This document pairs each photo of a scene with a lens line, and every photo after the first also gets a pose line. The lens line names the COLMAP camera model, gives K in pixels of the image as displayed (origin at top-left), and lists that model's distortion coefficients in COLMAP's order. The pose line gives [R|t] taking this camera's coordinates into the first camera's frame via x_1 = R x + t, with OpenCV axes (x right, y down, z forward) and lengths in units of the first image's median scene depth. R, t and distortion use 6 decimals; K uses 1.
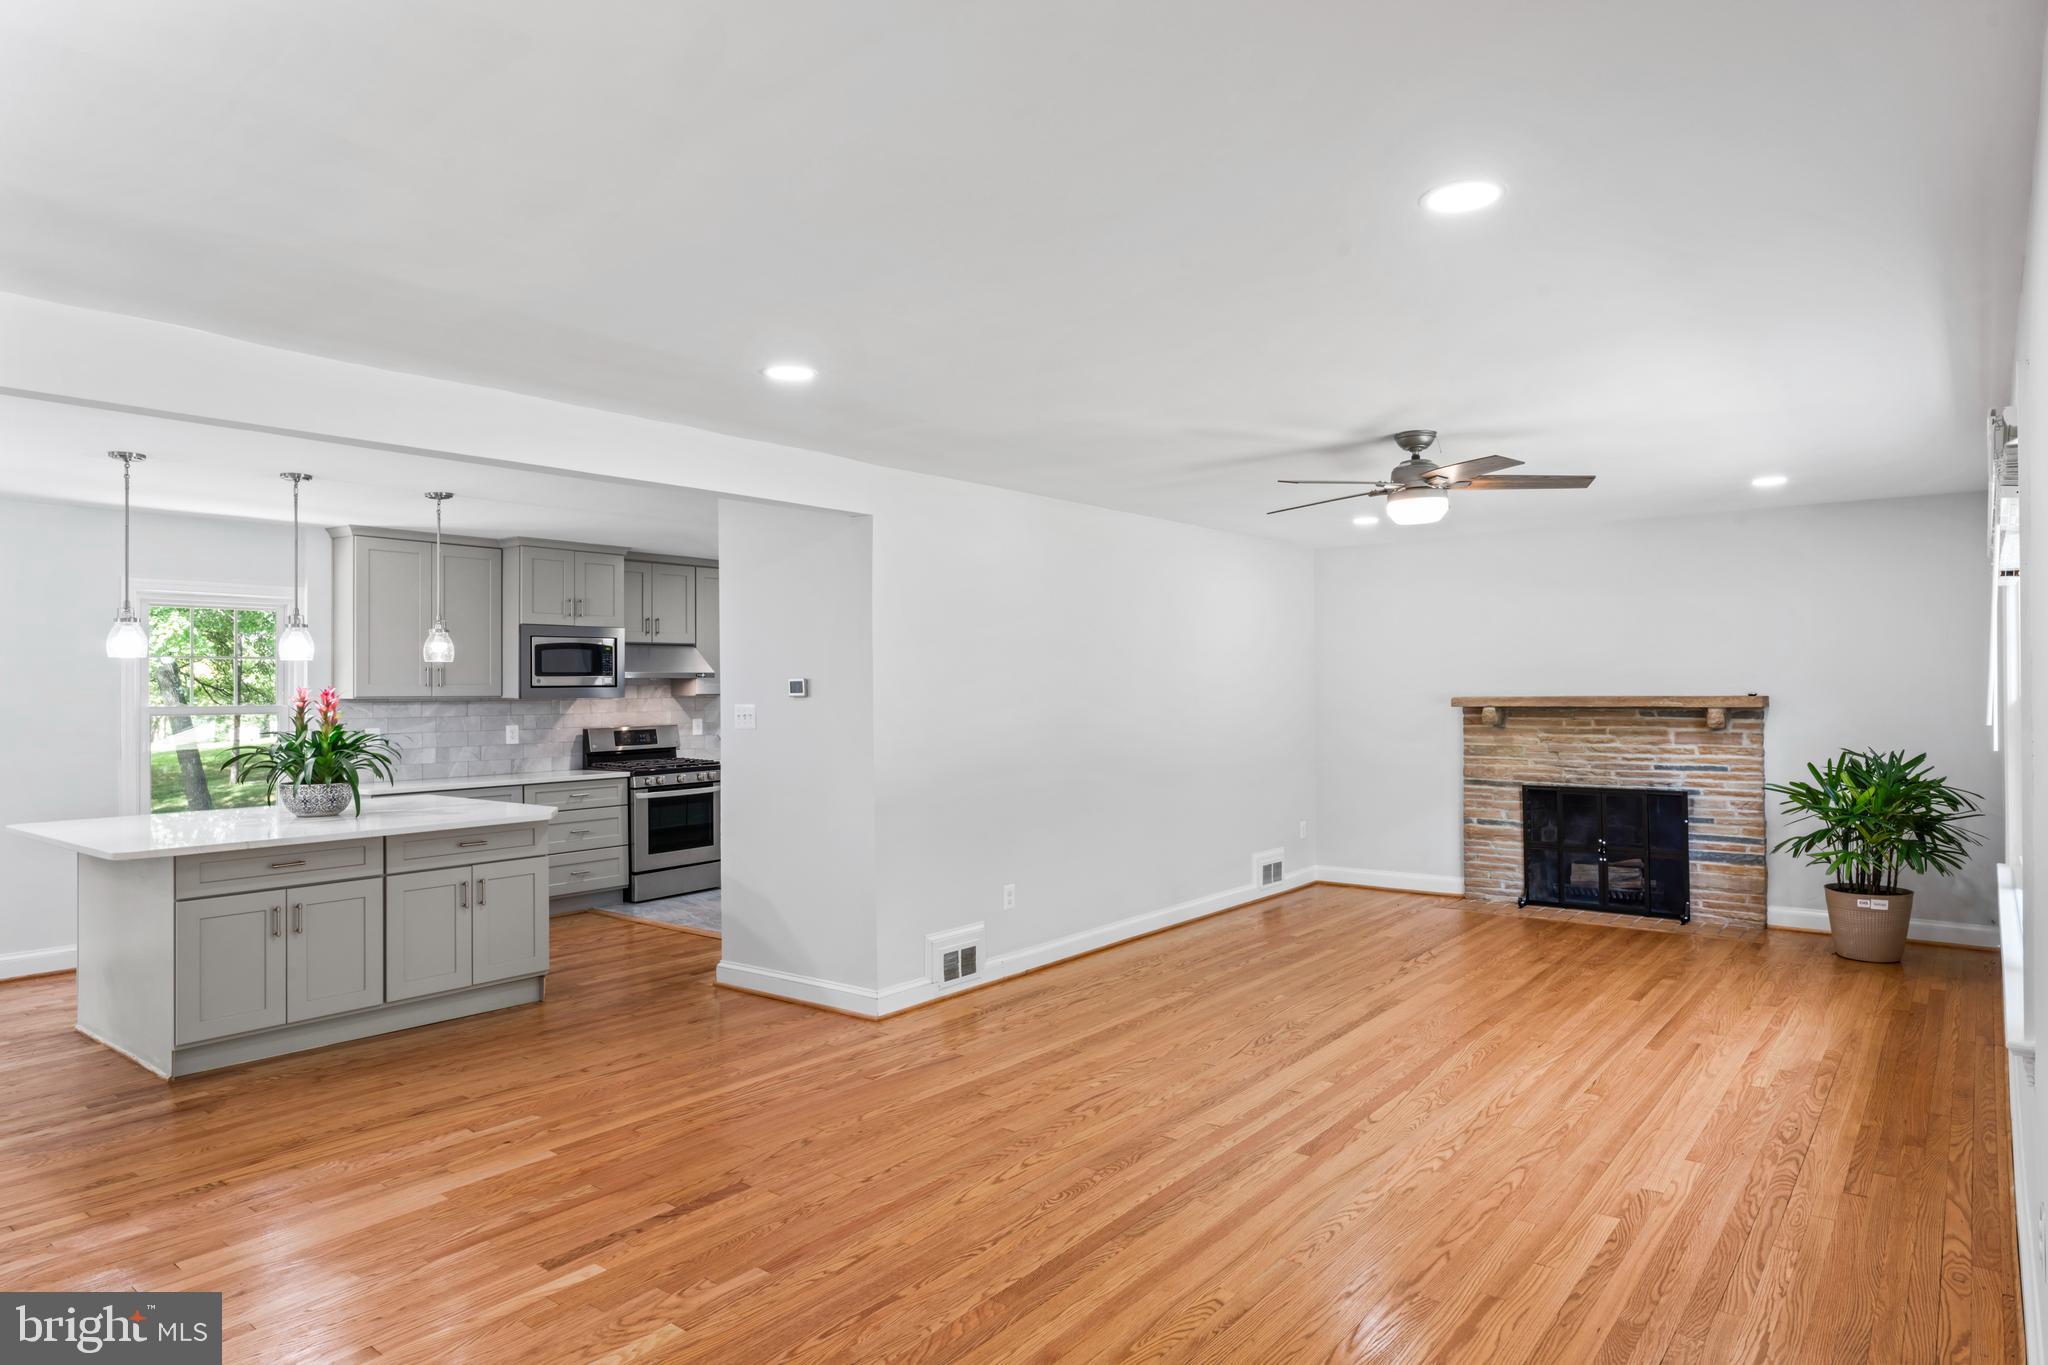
lens RADIAL K [[1192.1, 0, 1029.6], [0, 1192.1, 680.0], [0, 0, 1]] dist [-0.000408, -0.000542]
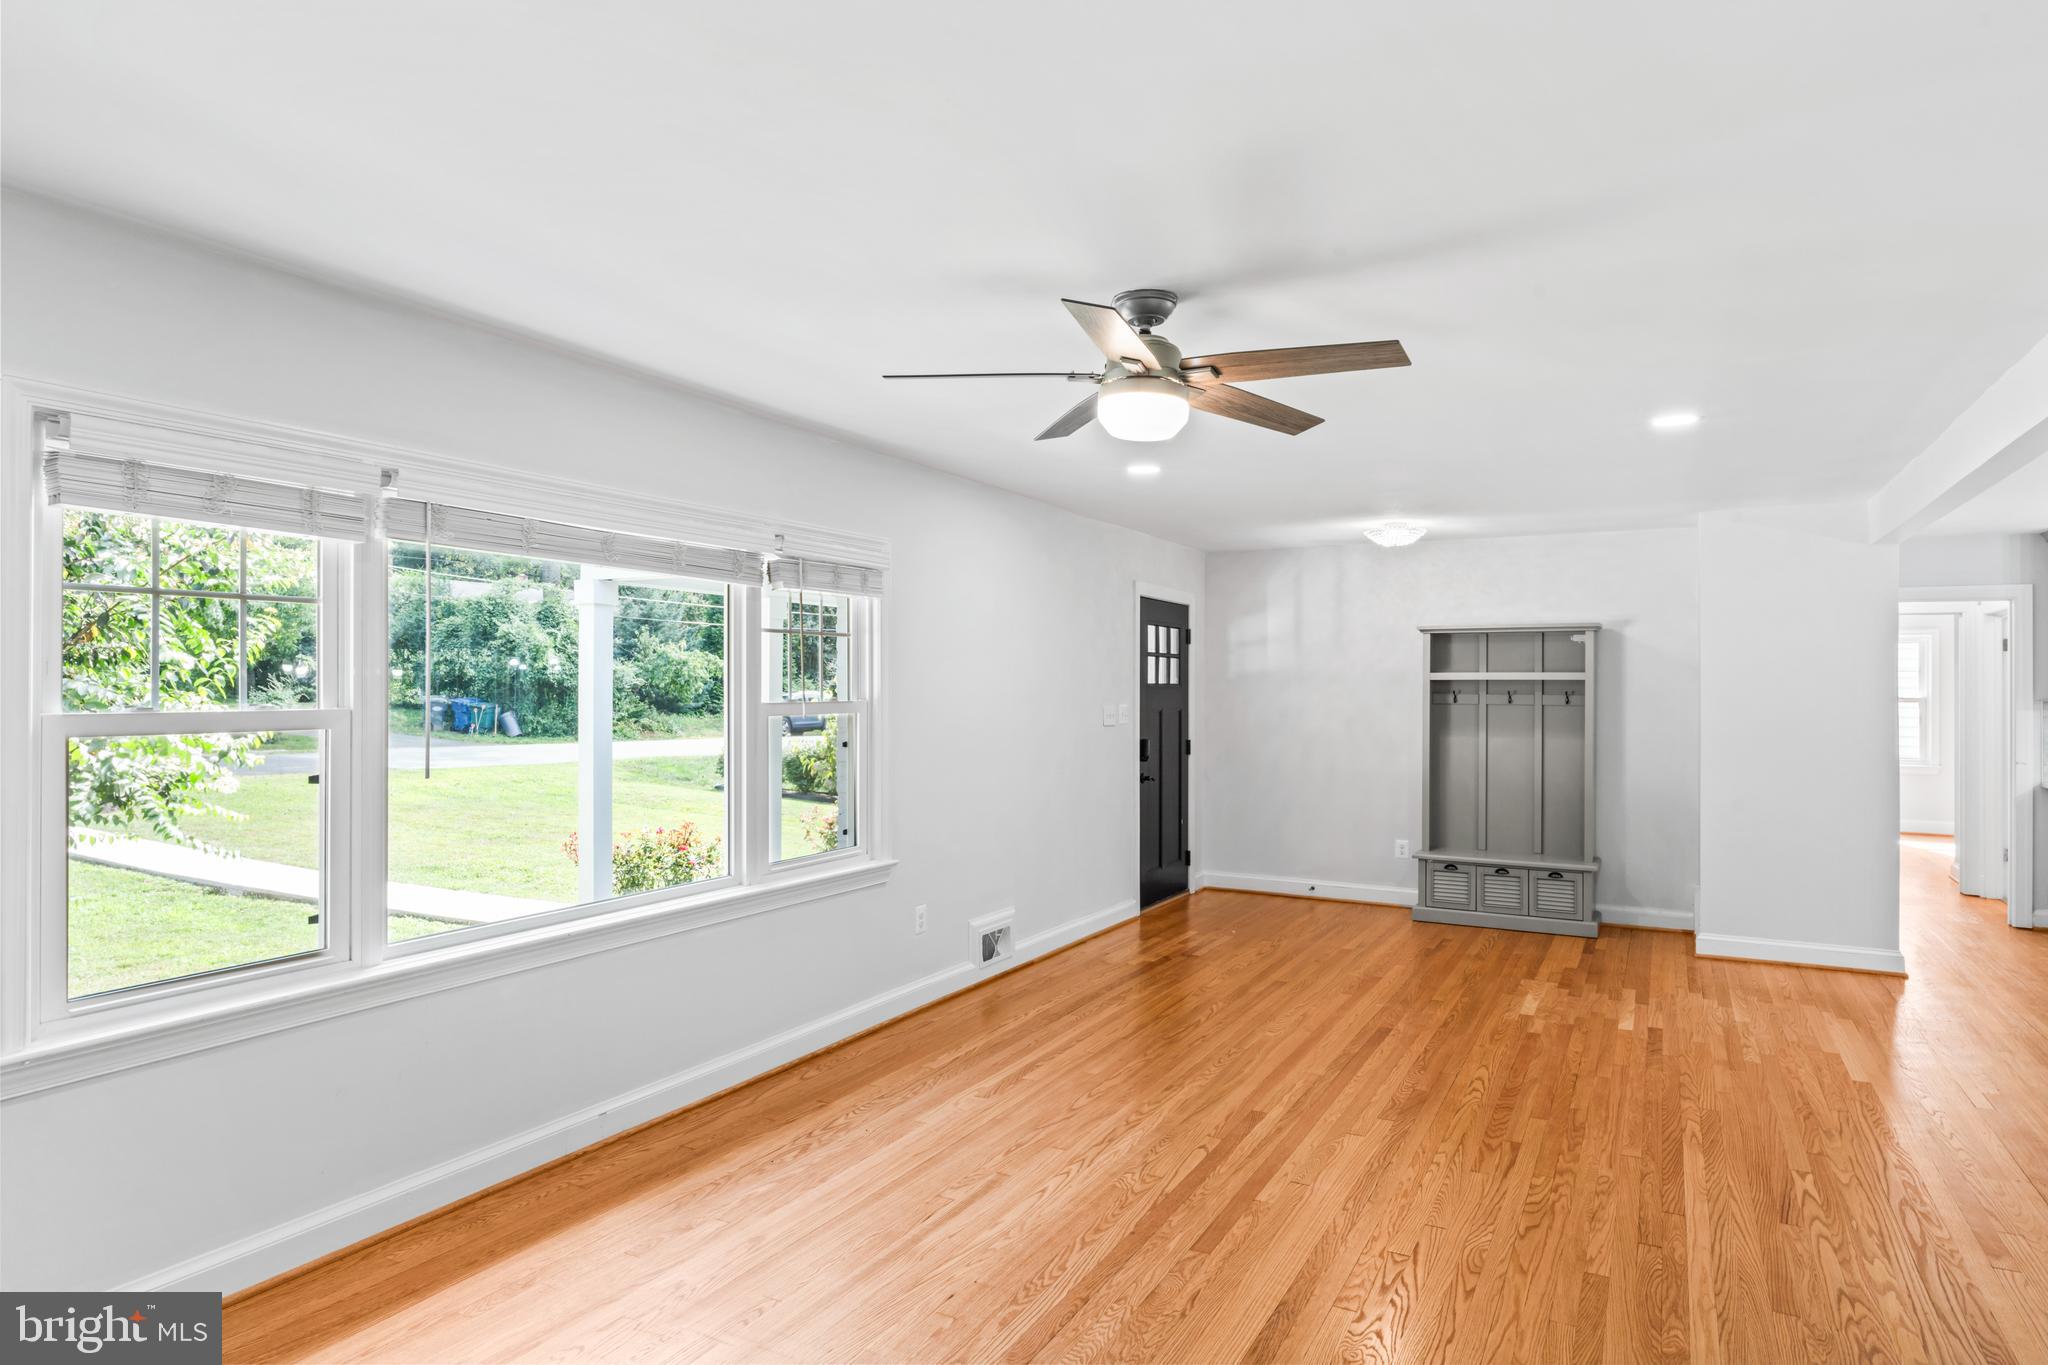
lens RADIAL K [[1192.1, 0, 1029.6], [0, 1192.1, 680.0], [0, 0, 1]] dist [-0.000408, -0.000542]
pose [[-0.983496, 0.003002, -0.180904, 0.394361], [0.005550, 0.999892, -0.013583, 0.005245], [0.180844, -0.014363, -0.983407, 1.270362]]
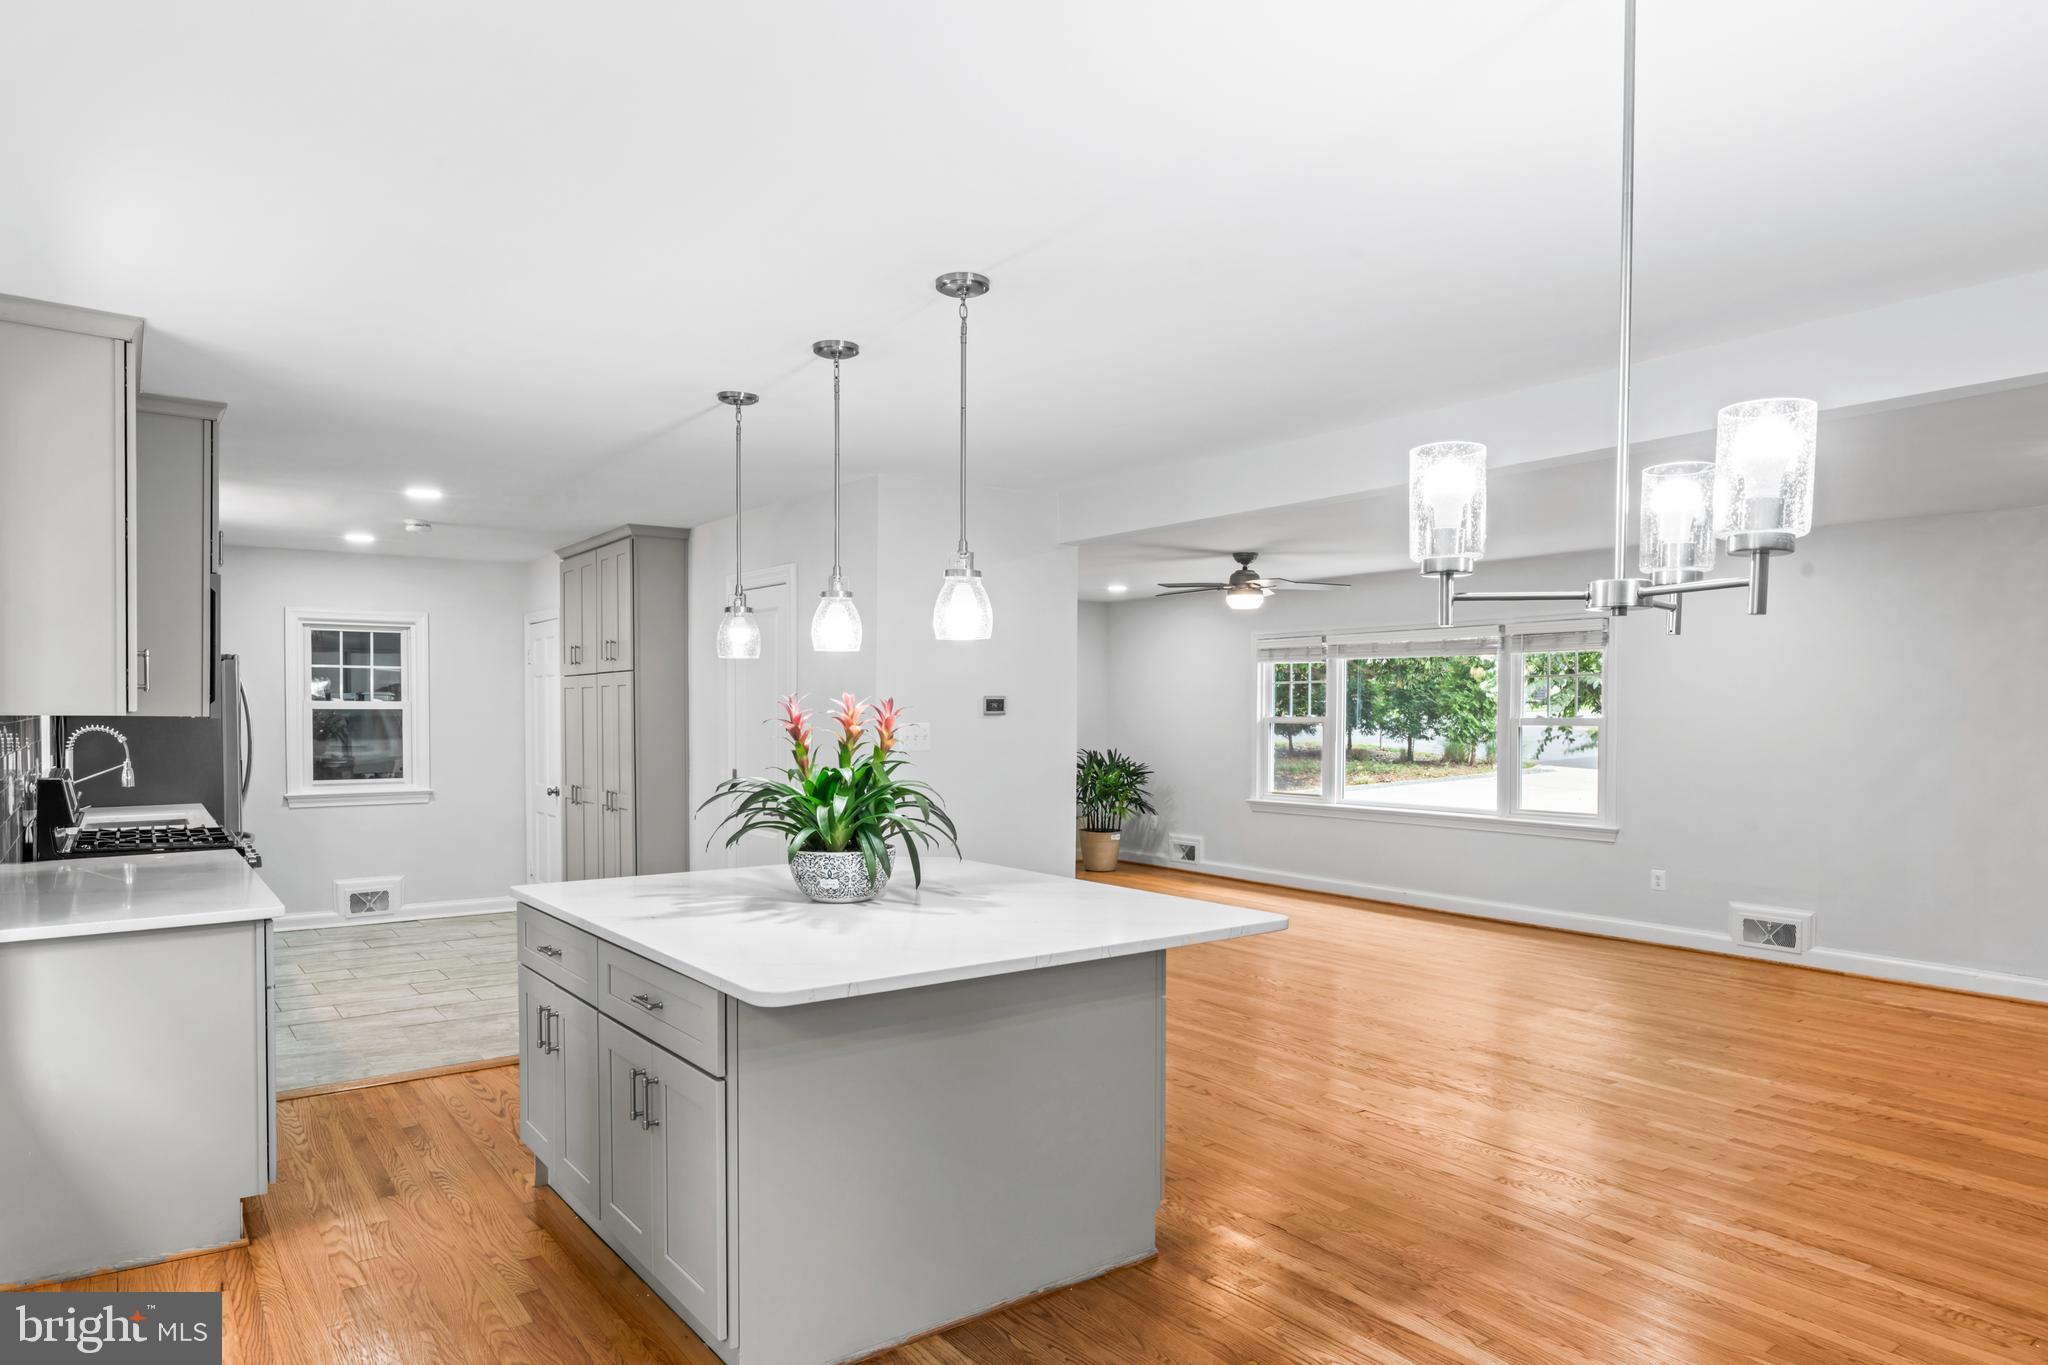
lens RADIAL K [[1244.2, 0, 1013.8], [0, 1244.2, 735.9], [0, 0, 1]] dist [0.001732, -0.000668]
pose [[0.266458, -0.012020, 0.963771, -1.086704], [-0.012128, 0.999801, 0.015823, 0.013659], [-0.963770, -0.015905, 0.266260, 0.666619]]
